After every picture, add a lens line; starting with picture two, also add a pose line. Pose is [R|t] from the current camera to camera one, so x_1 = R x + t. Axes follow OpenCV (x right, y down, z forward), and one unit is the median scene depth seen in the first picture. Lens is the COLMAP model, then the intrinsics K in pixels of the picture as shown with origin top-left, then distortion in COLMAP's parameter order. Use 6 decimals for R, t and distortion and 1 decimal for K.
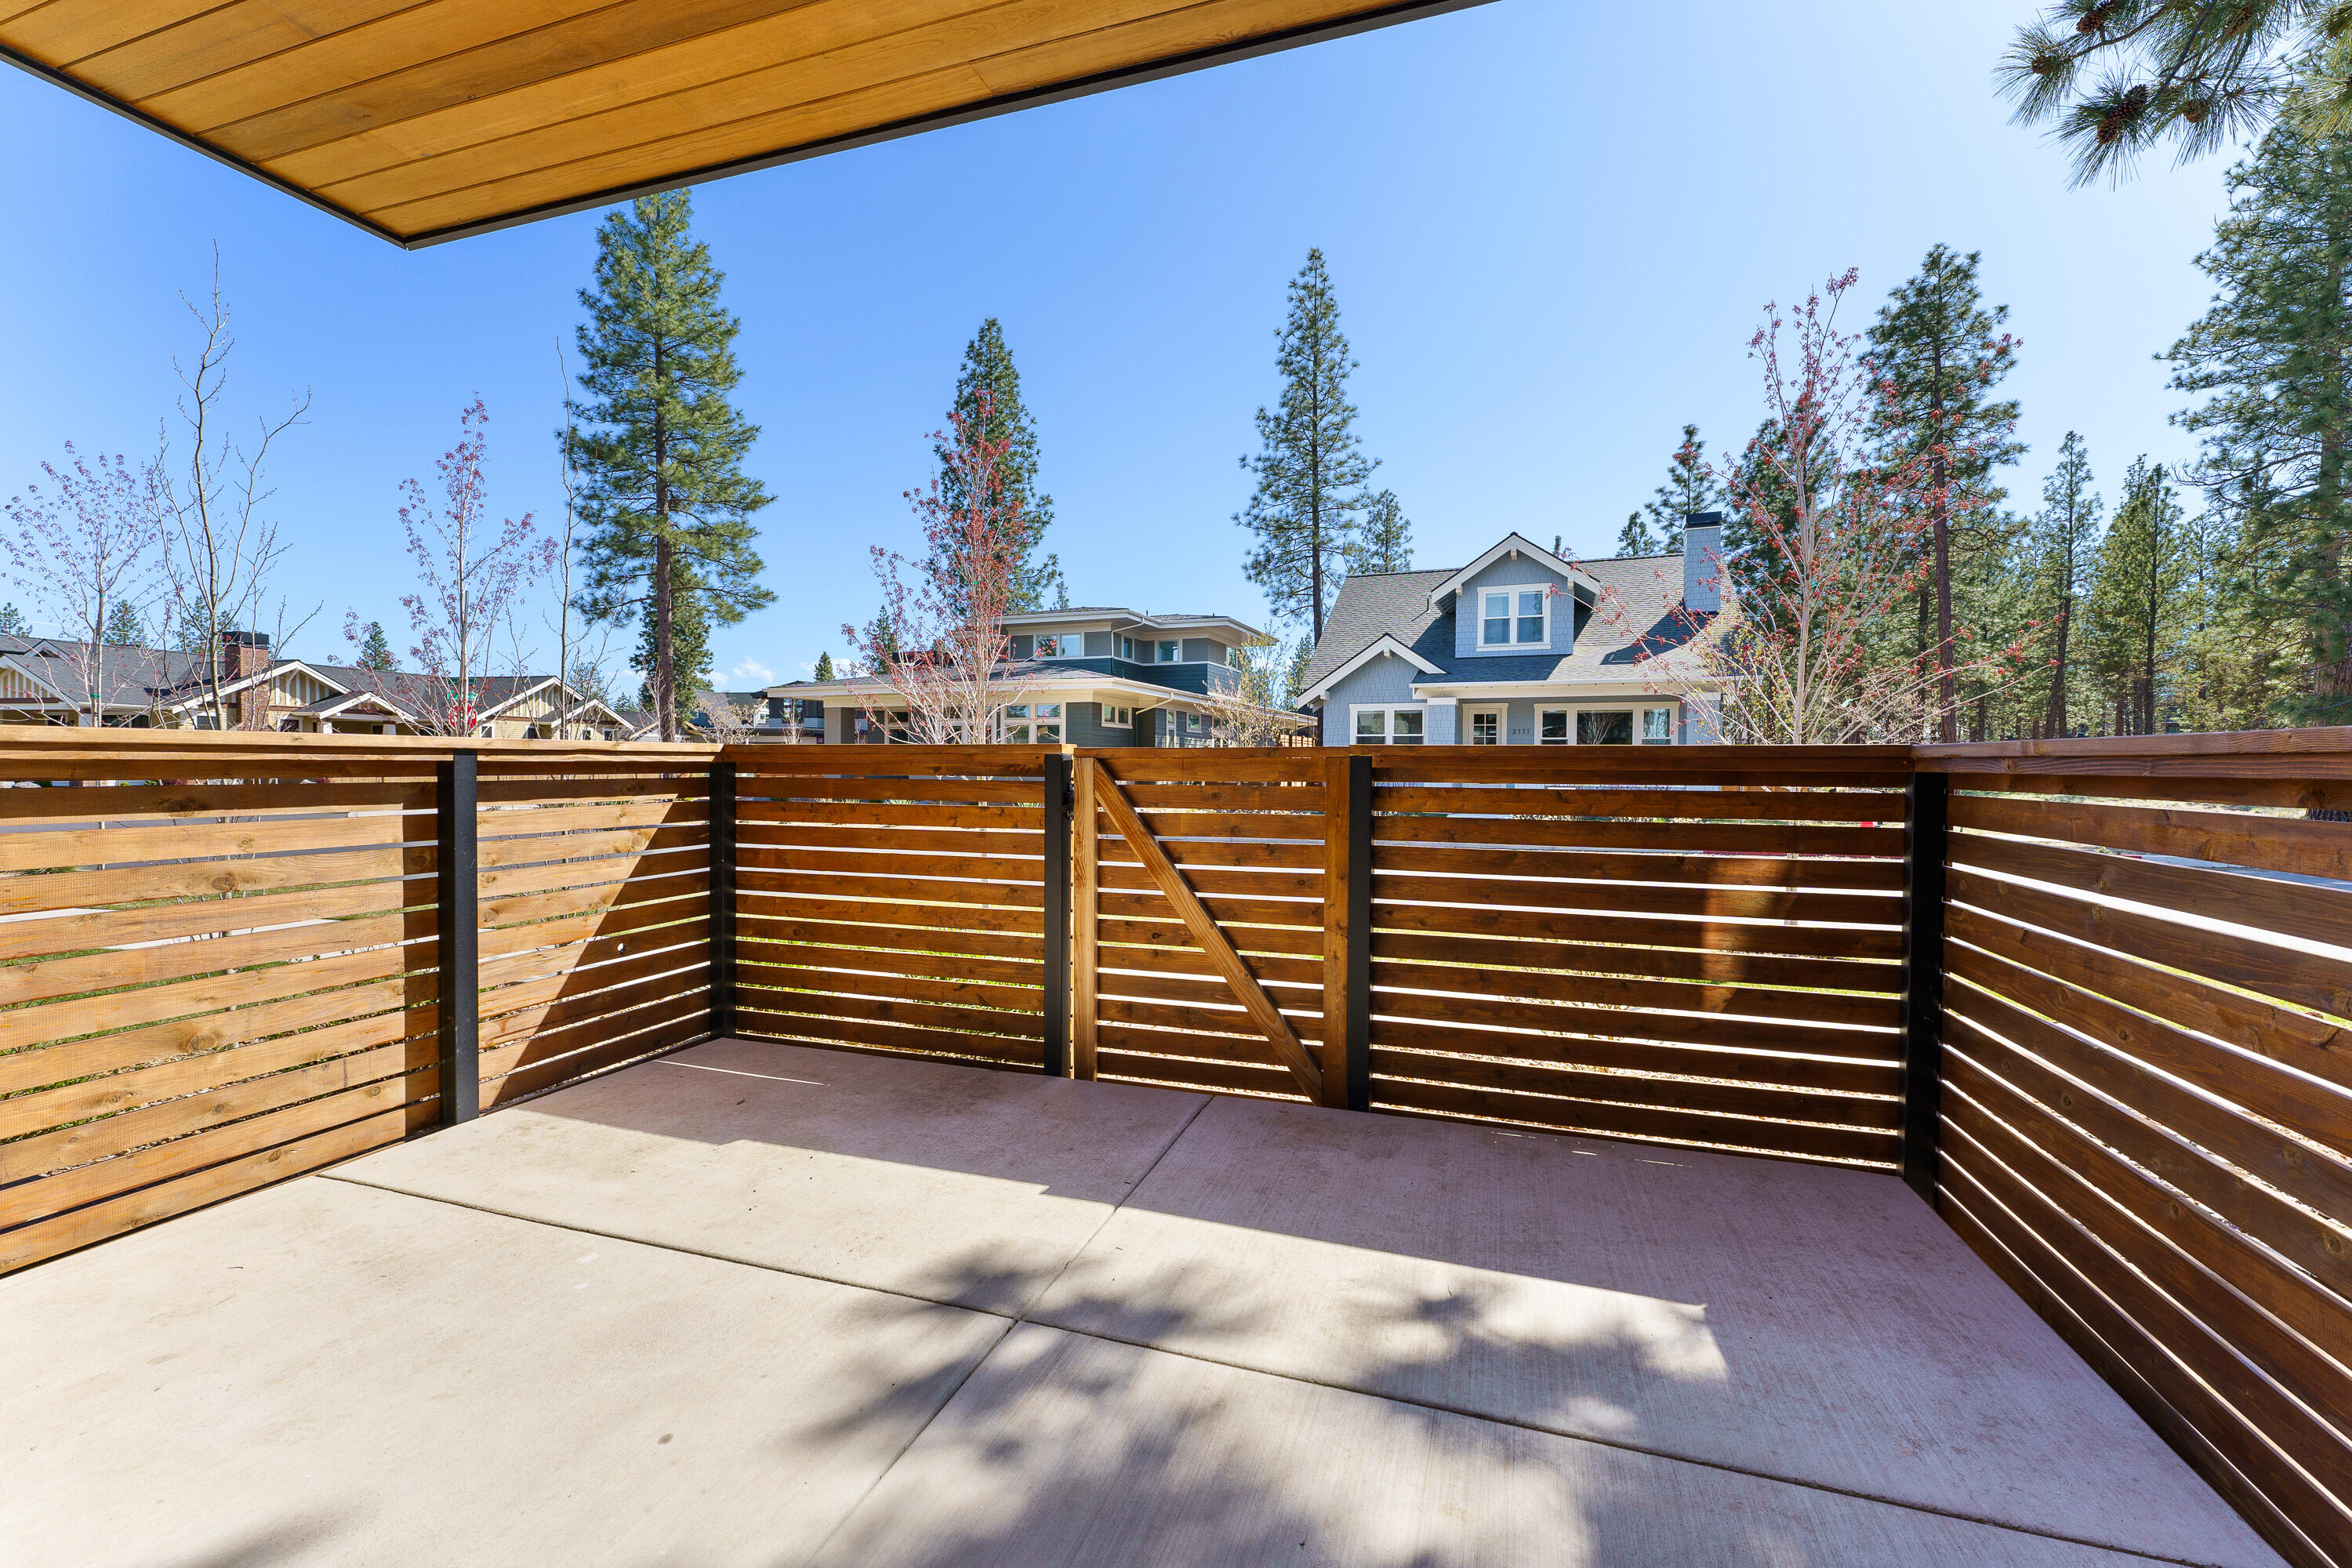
lens RADIAL K [[971.3, 0, 1174.8], [0, 971.3, 765.3], [0, 0, 1]] dist [-0.000394, -0.000148]
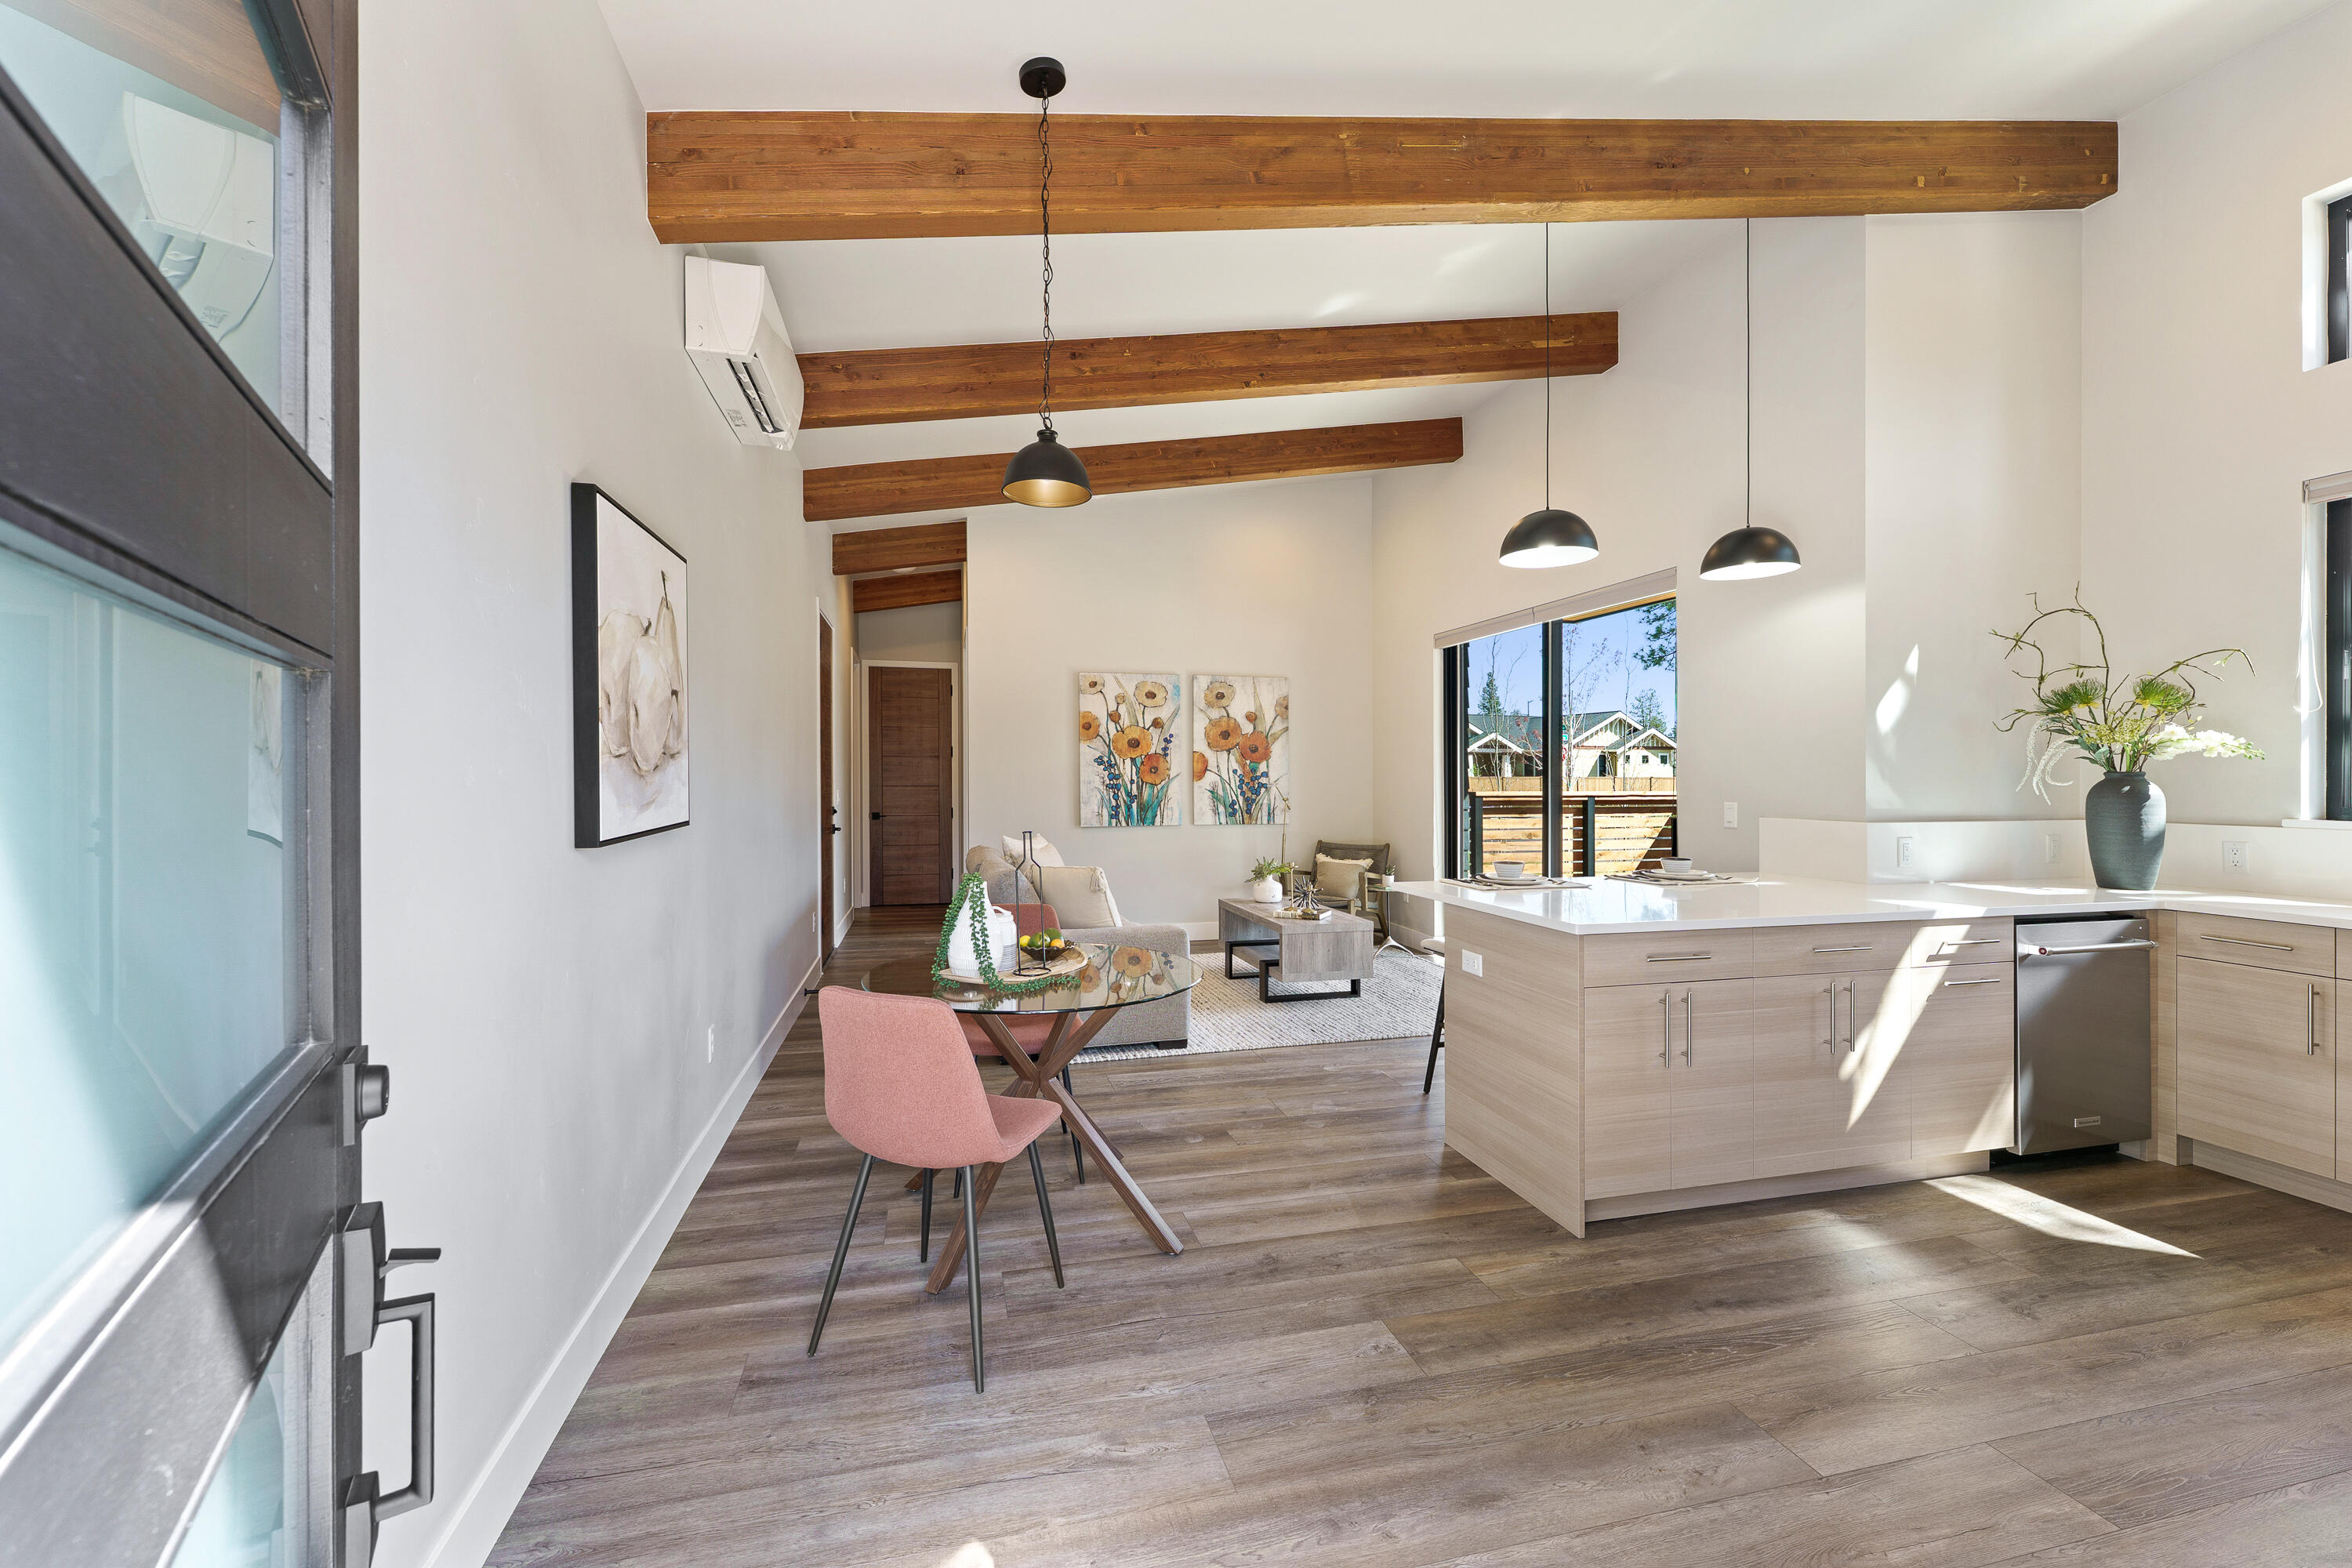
lens RADIAL K [[952.9, 0, 1165.6], [0, 952.9, 773.7], [0, 0, 1]] dist [-0.001794, -0.000179]
pose [[0.527644, -0.008987, -0.849418, 0.090945], [-0.000706, 0.999939, -0.011018, -0.004576], [0.849465, 0.006413, 0.527606, -0.141817]]
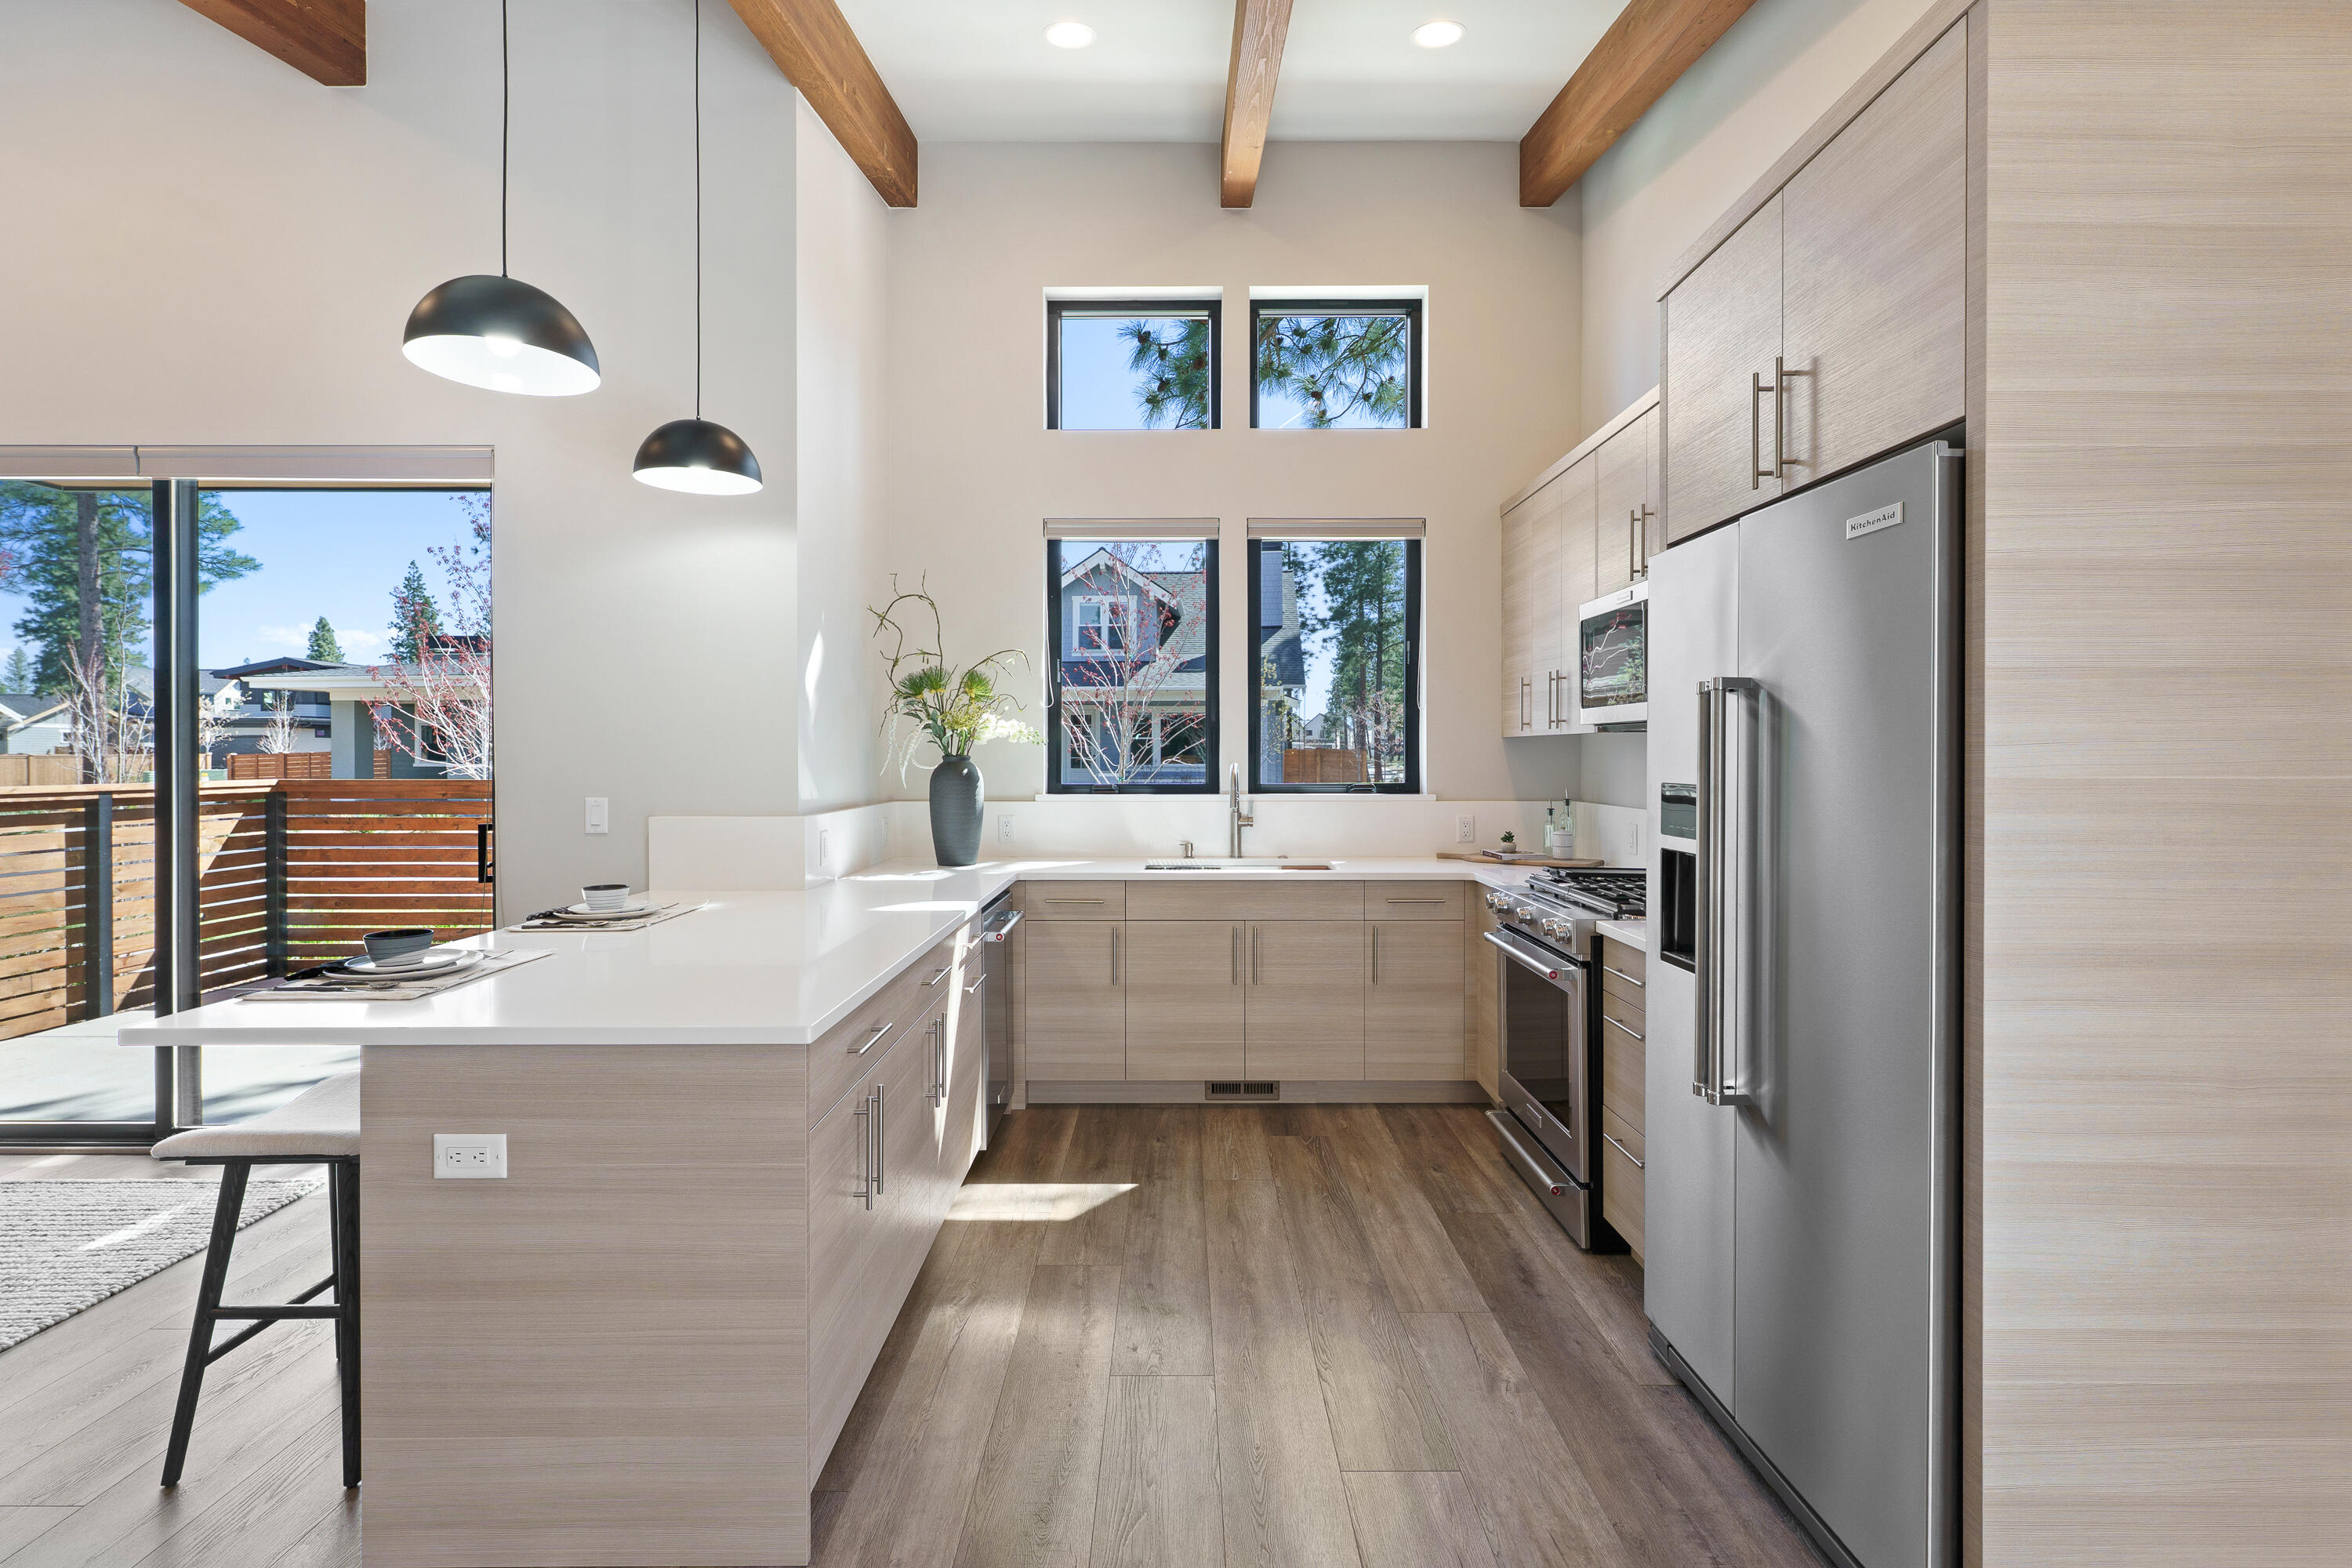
lens RADIAL K [[1074.1, 0, 1171.9], [0, 1074.1, 762.2], [0, 0, 1]] dist [-0.003682, -0.000308]
pose [[0.948332, -0.007653, 0.317188, 0.039228], [0.006875, 0.999970, 0.003573, -0.005616], [-0.317206, -0.001208, 0.948356, -0.123961]]
